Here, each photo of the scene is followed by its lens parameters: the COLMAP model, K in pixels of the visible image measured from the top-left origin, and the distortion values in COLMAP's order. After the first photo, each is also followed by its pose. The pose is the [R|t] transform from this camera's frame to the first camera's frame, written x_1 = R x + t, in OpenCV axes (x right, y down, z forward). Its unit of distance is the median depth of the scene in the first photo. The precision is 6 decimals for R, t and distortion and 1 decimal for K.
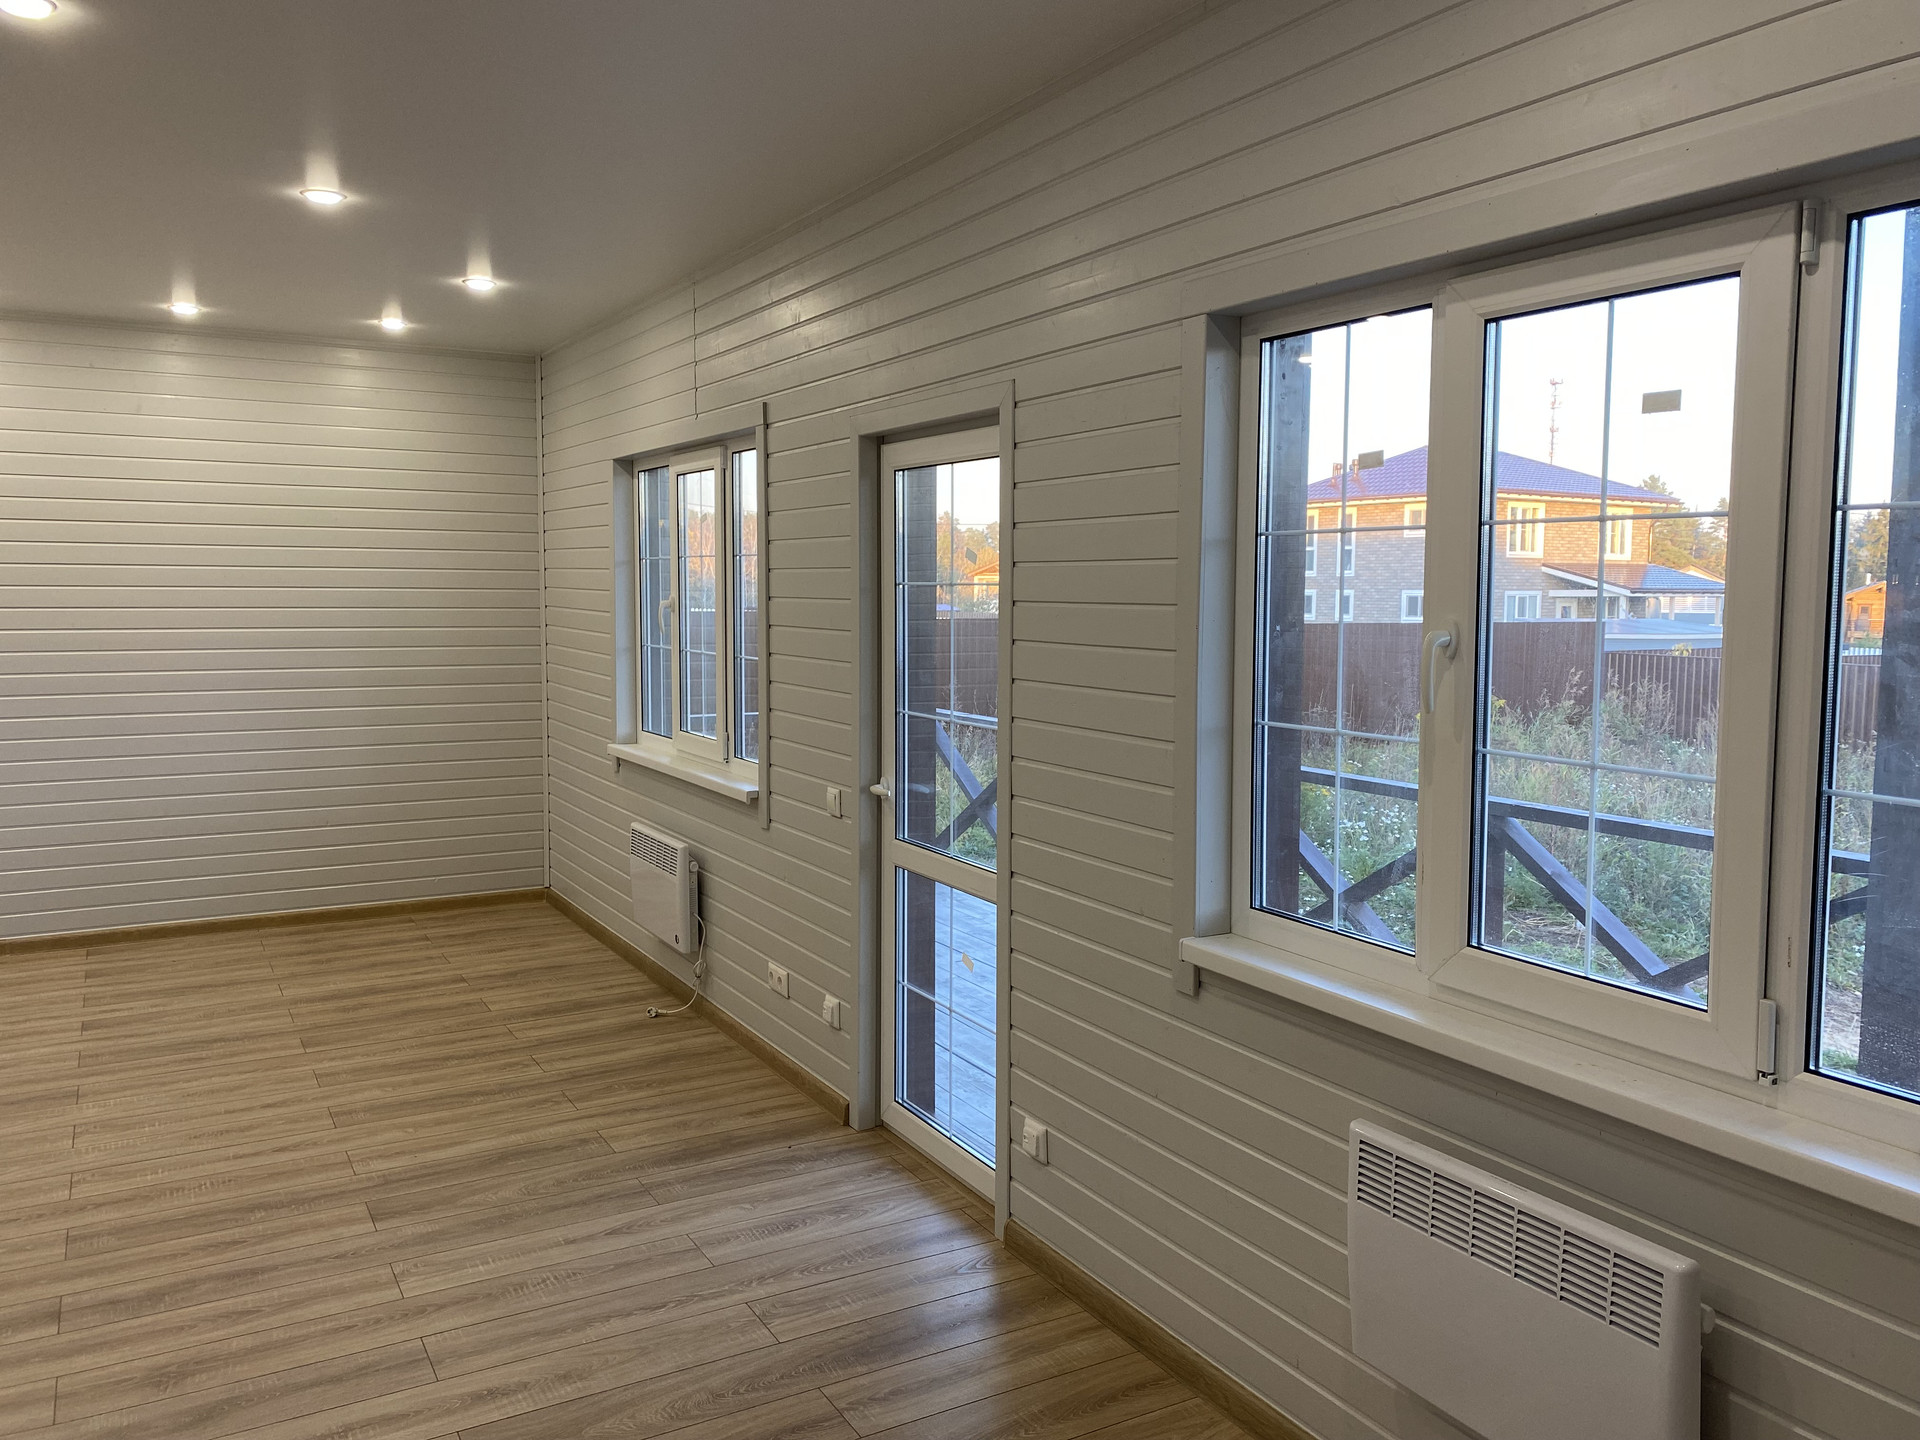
lens RADIAL K [[1448.7, 0, 983.1], [0, 1448.7, 704.0], [0, 0, 1]] dist [0.020199, -0.015690]
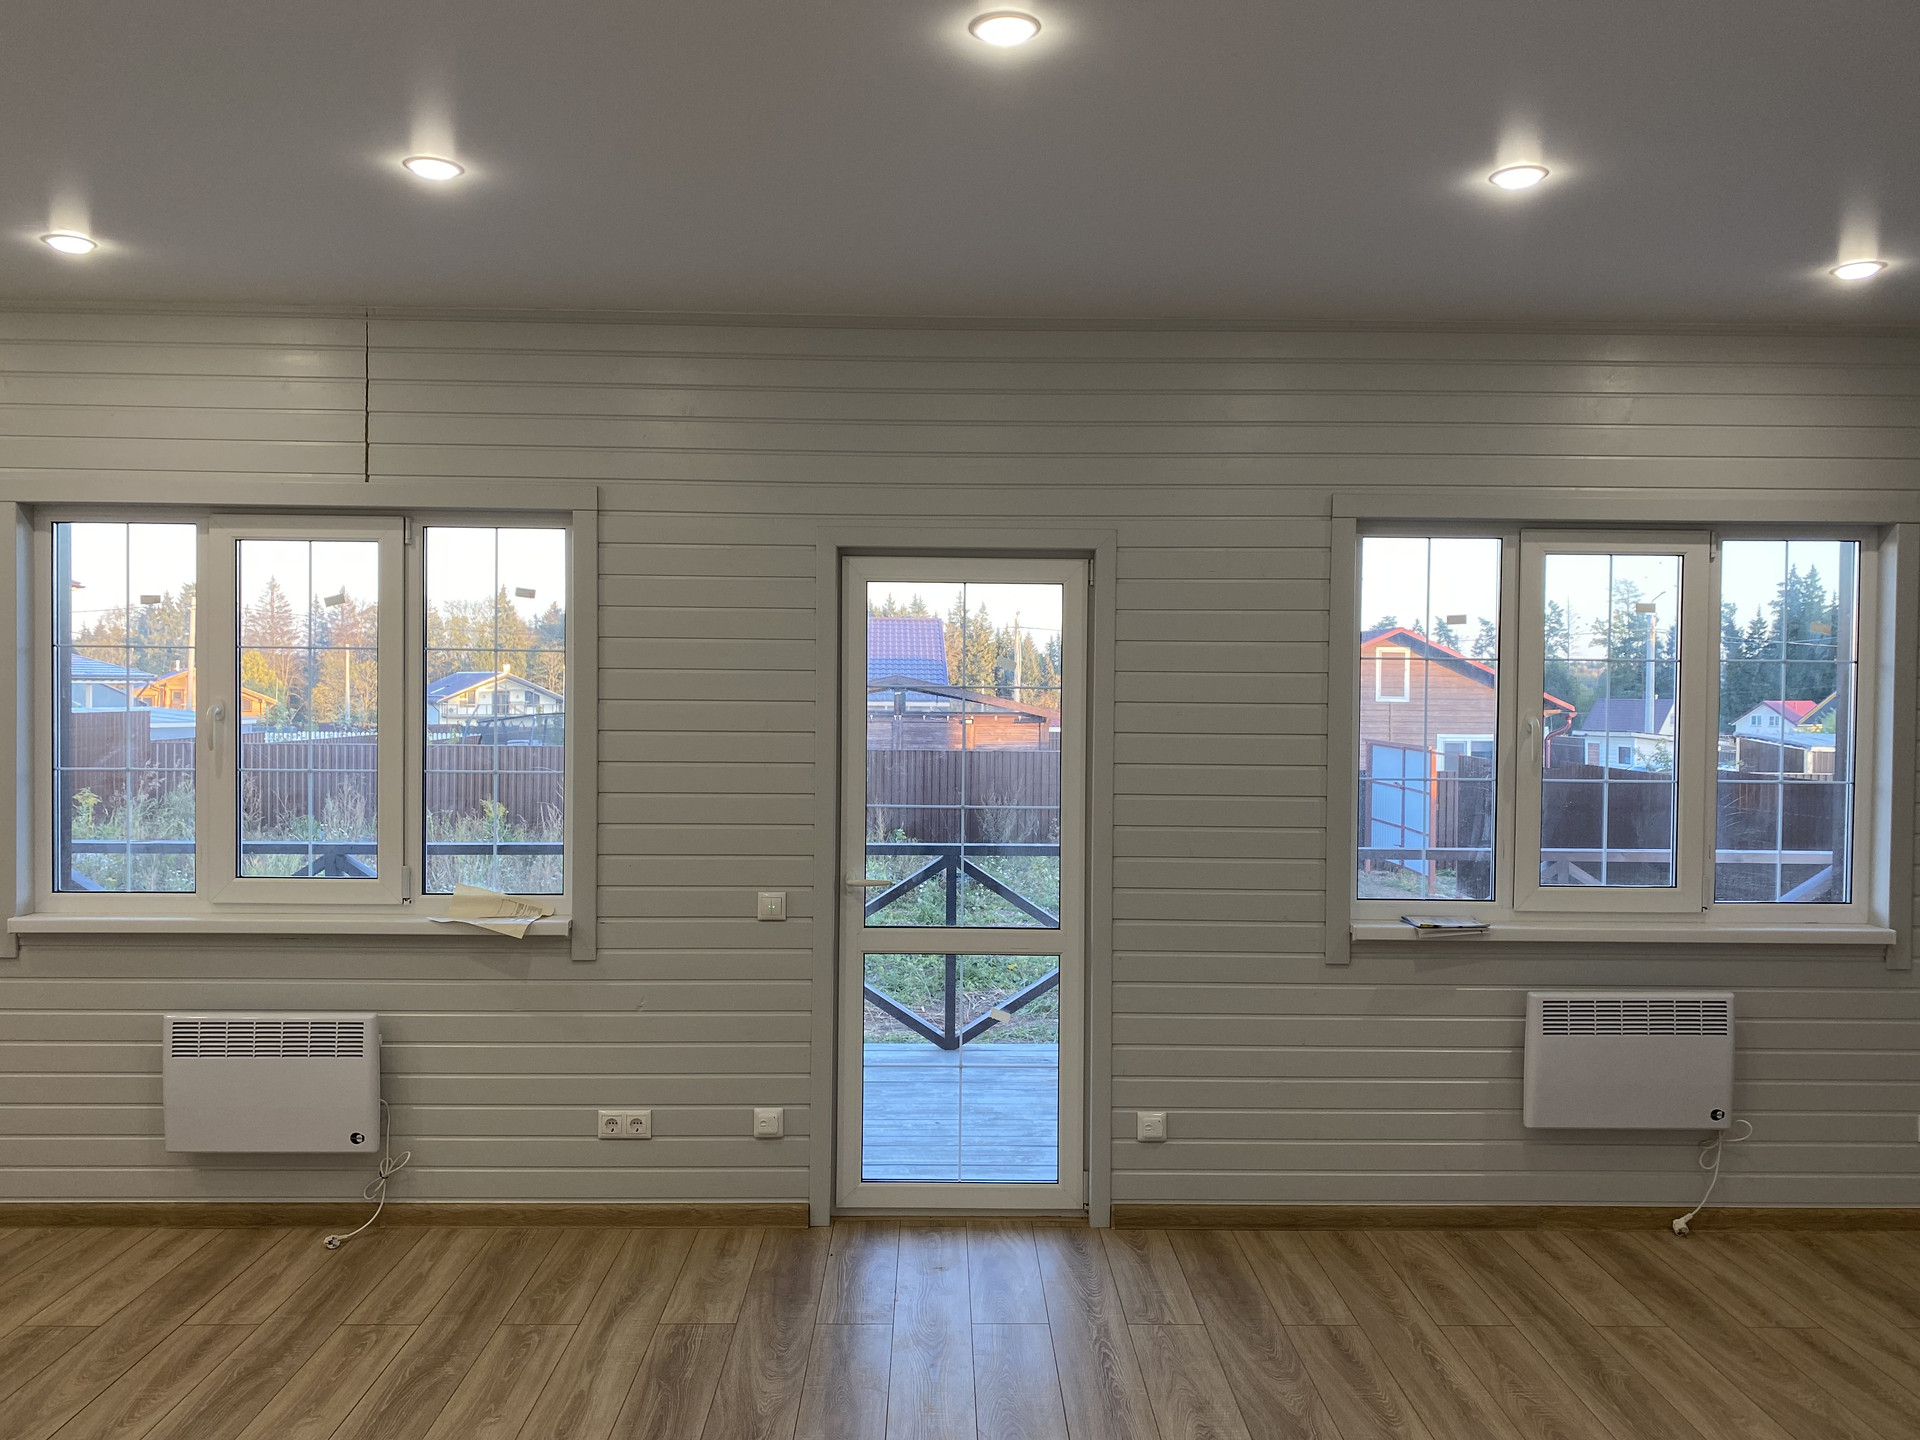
lens RADIAL K [[1448.7, 0, 945.2], [0, 1448.7, 713.7], [0, 0, 1]] dist [0.020199, -0.015690]
pose [[0.493816, -0.019587, 0.869346, -0.938543], [0.065277, 0.997760, -0.014599, -0.042925], [-0.867113, 0.063958, 0.493989, 0.413969]]
